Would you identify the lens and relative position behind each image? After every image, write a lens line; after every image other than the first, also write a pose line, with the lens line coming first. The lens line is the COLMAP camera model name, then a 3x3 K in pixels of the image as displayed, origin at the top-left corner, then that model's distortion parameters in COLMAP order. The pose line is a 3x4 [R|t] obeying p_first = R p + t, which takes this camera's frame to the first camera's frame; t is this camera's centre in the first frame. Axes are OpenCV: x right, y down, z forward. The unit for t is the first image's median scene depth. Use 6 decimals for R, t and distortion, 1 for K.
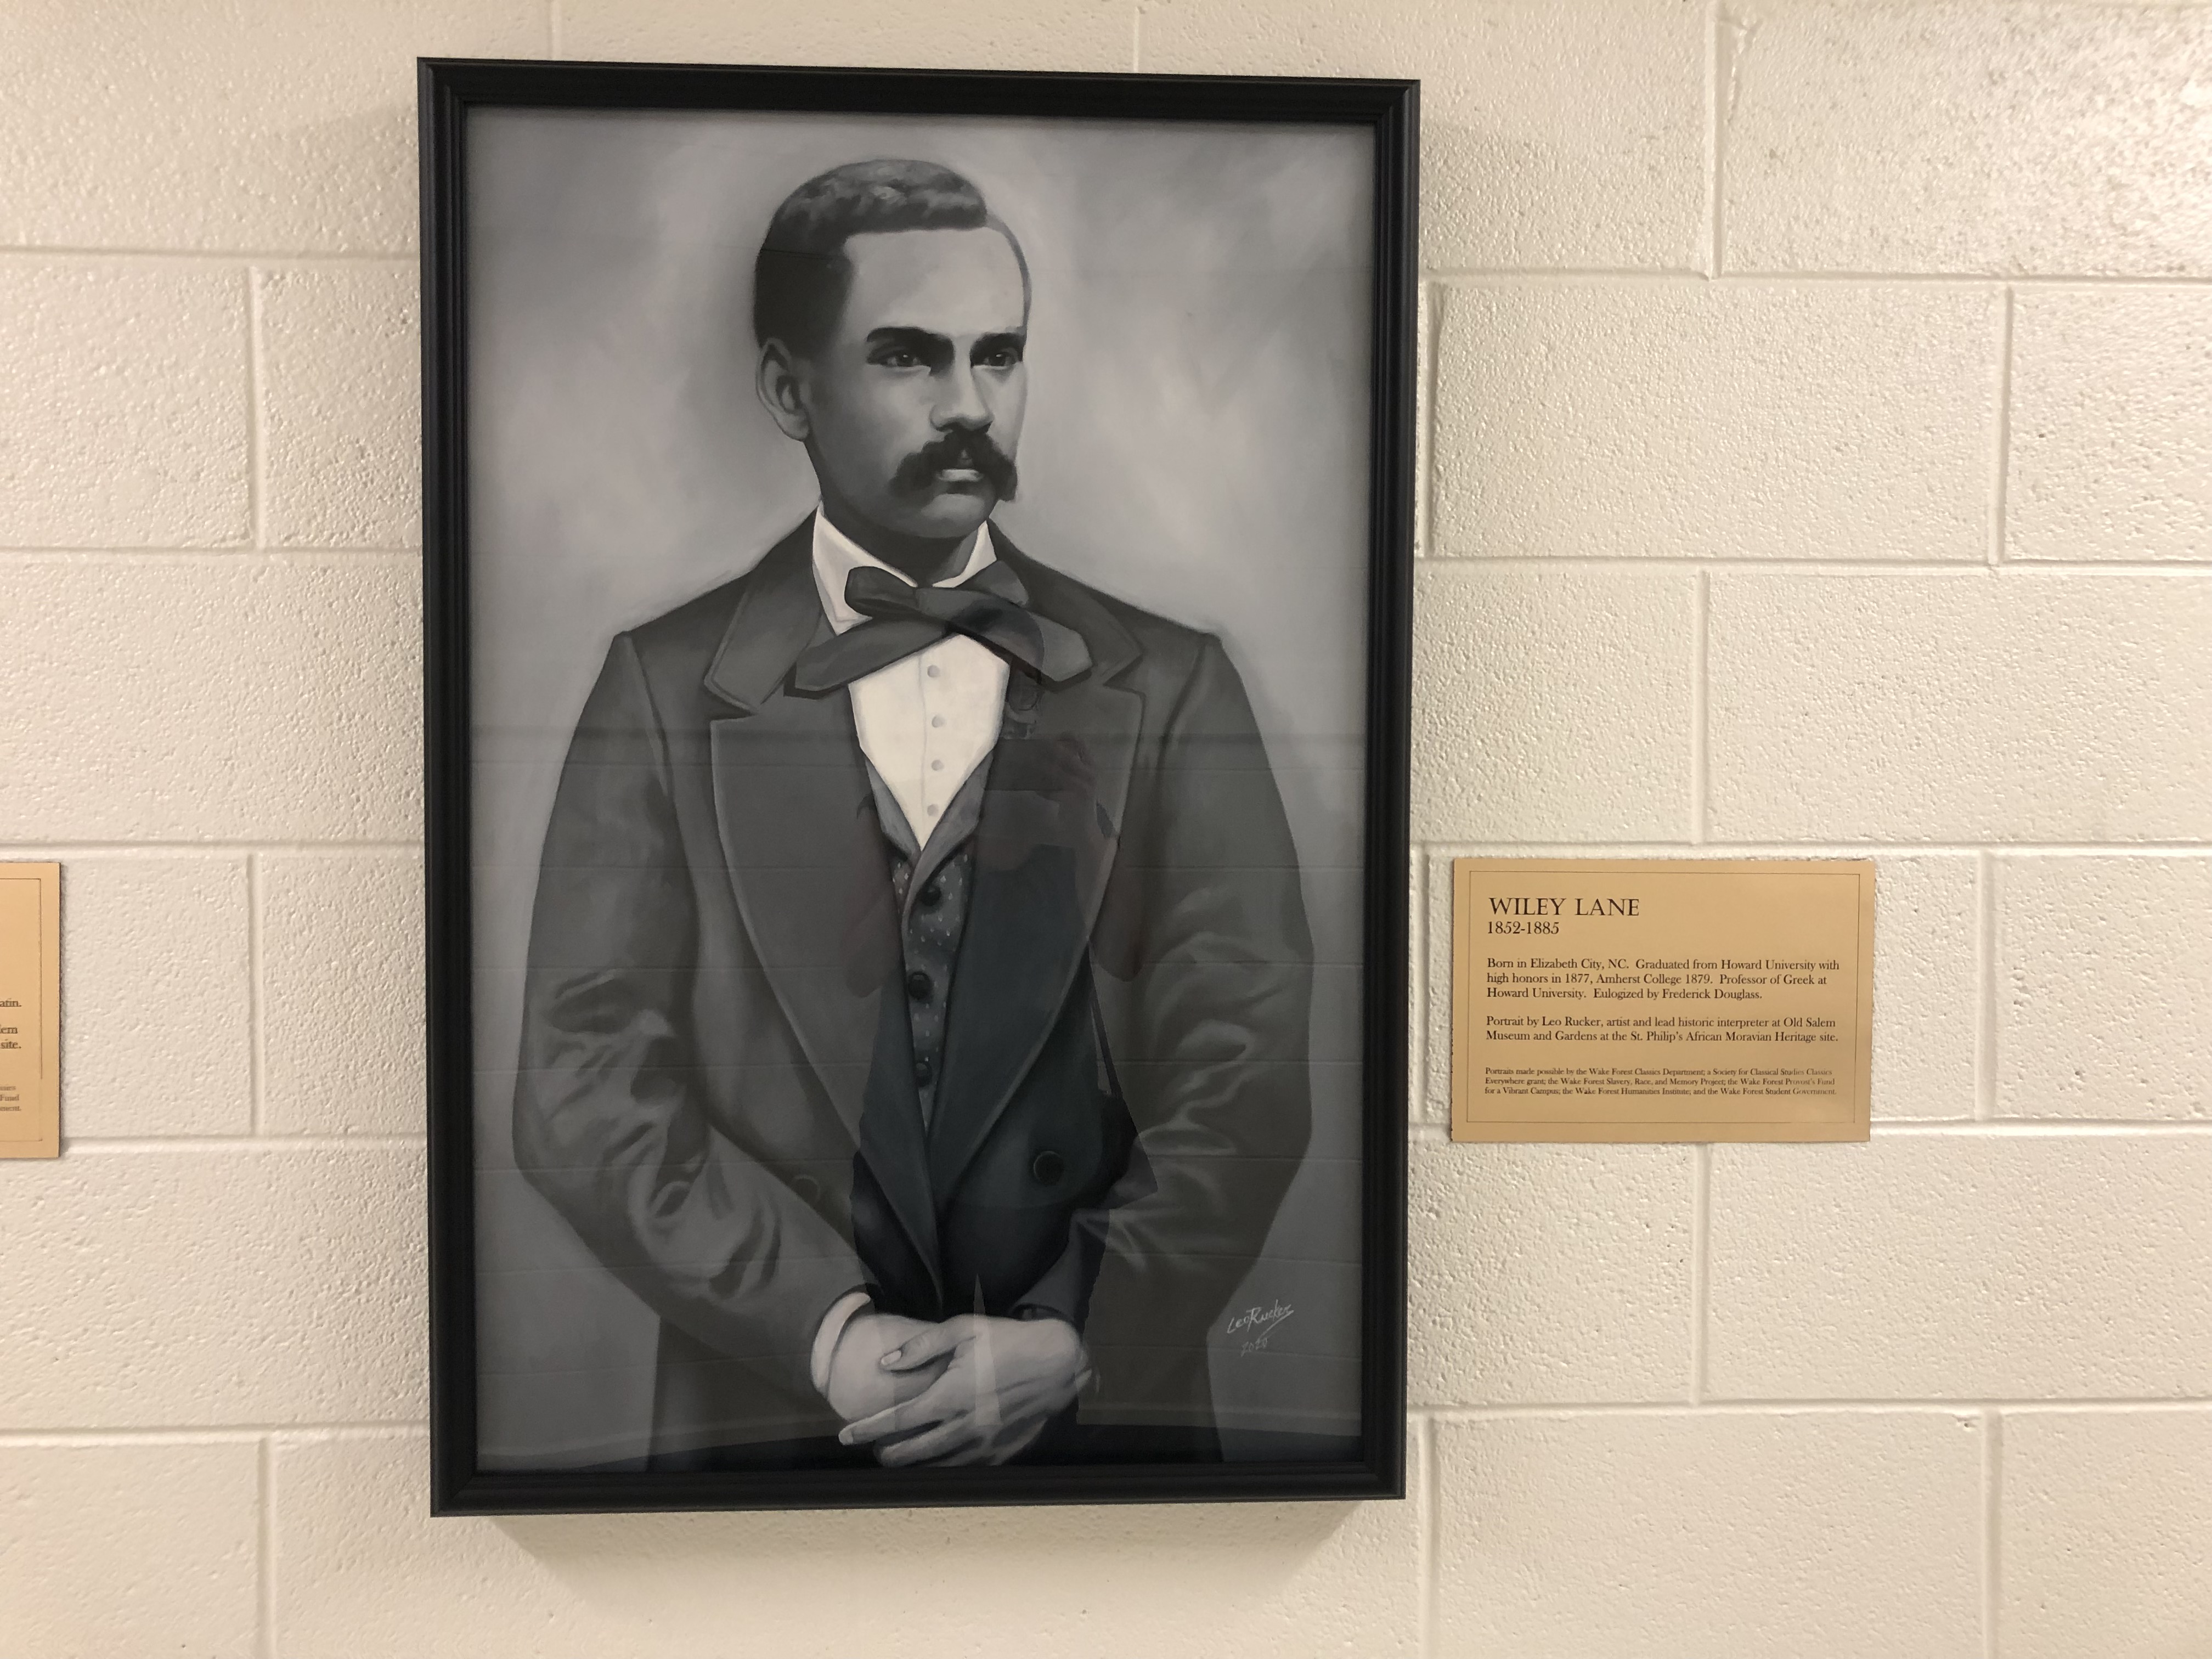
lens RADIAL K [[1816.3, 0, 1107.7], [0, 1816.3, 827.0], [0, 0, 1]] dist [0.051808, -0.059027]
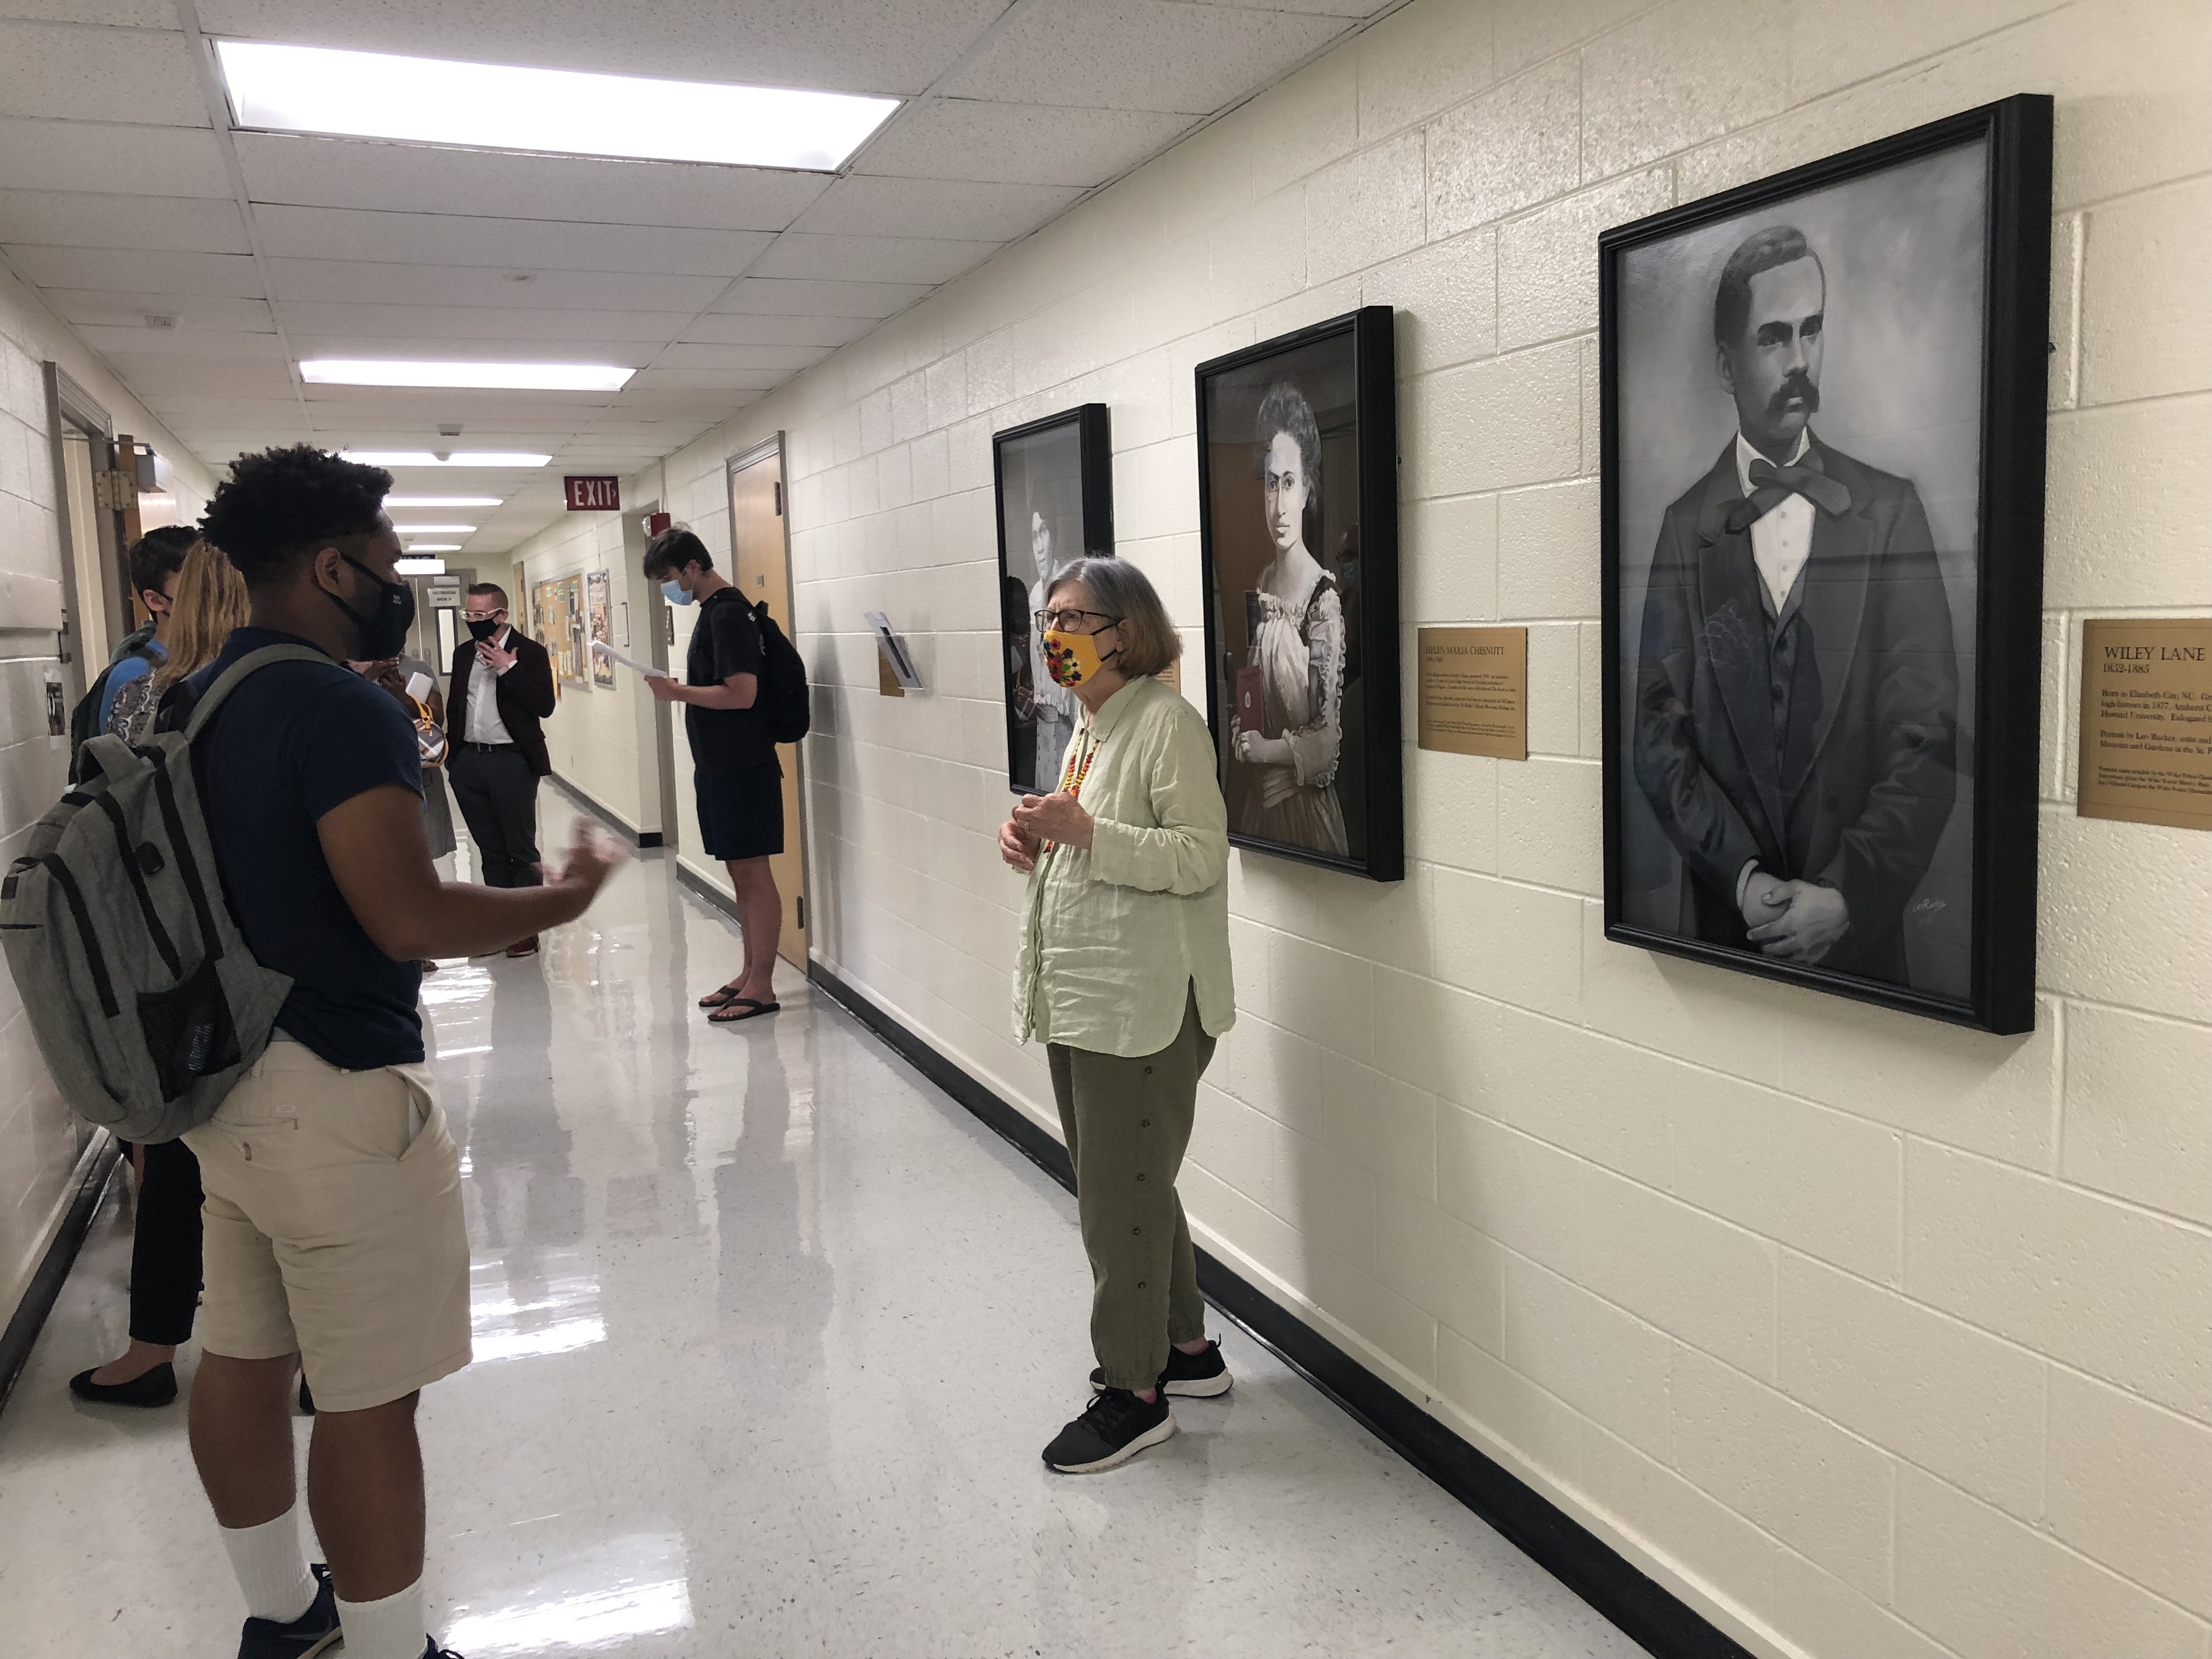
lens RADIAL K [[1816.3, 0, 1112.0], [0, 1816.3, 824.1], [0, 0, 1]] dist [0.051808, -0.059027]
pose [[0.332209, 0.095567, -0.938352, 1.368131], [0.015857, 0.994147, 0.106863, 0.011960], [0.943073, -0.050380, 0.328749, -0.215579]]
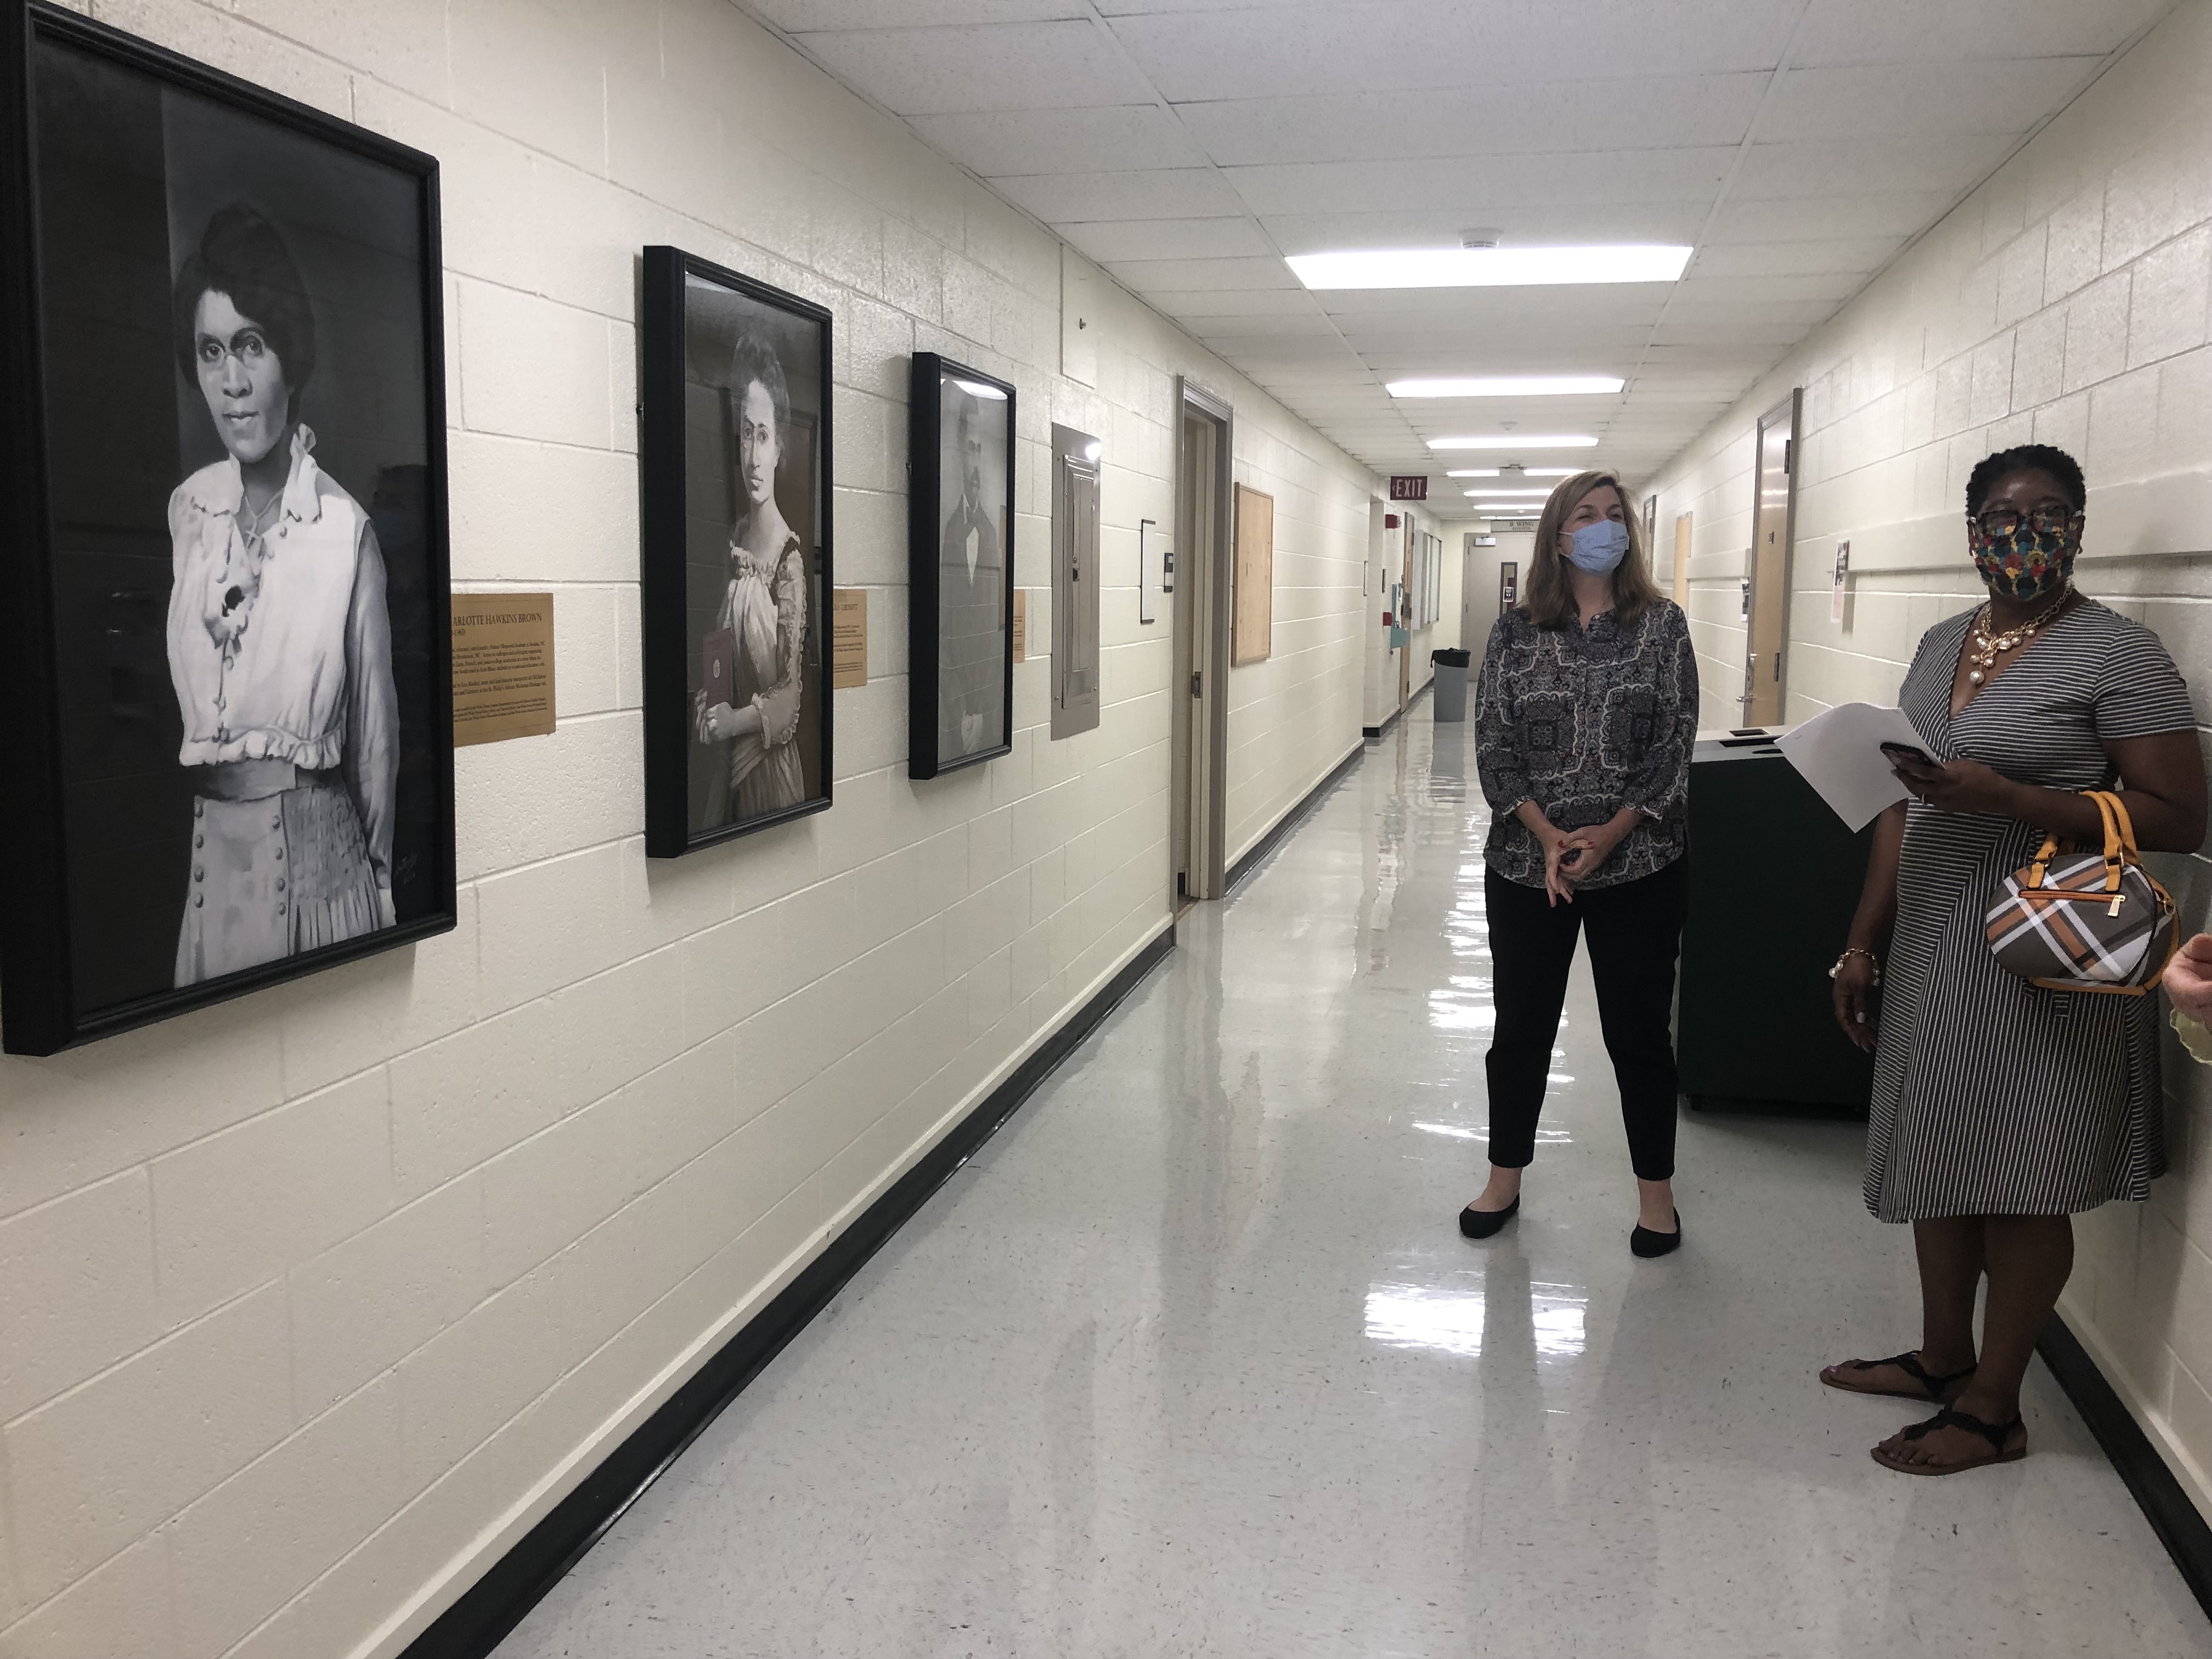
lens RADIAL K [[1816.3, 0, 1118.3], [0, 1816.3, 836.3], [0, 0, 1]] dist [0.051808, -0.059027]
pose [[0.263685, -0.131518, 0.955601, -3.517836], [0.007254, 0.990904, 0.134375, 0.022722], [-0.964582, -0.028500, 0.262240, -0.250813]]
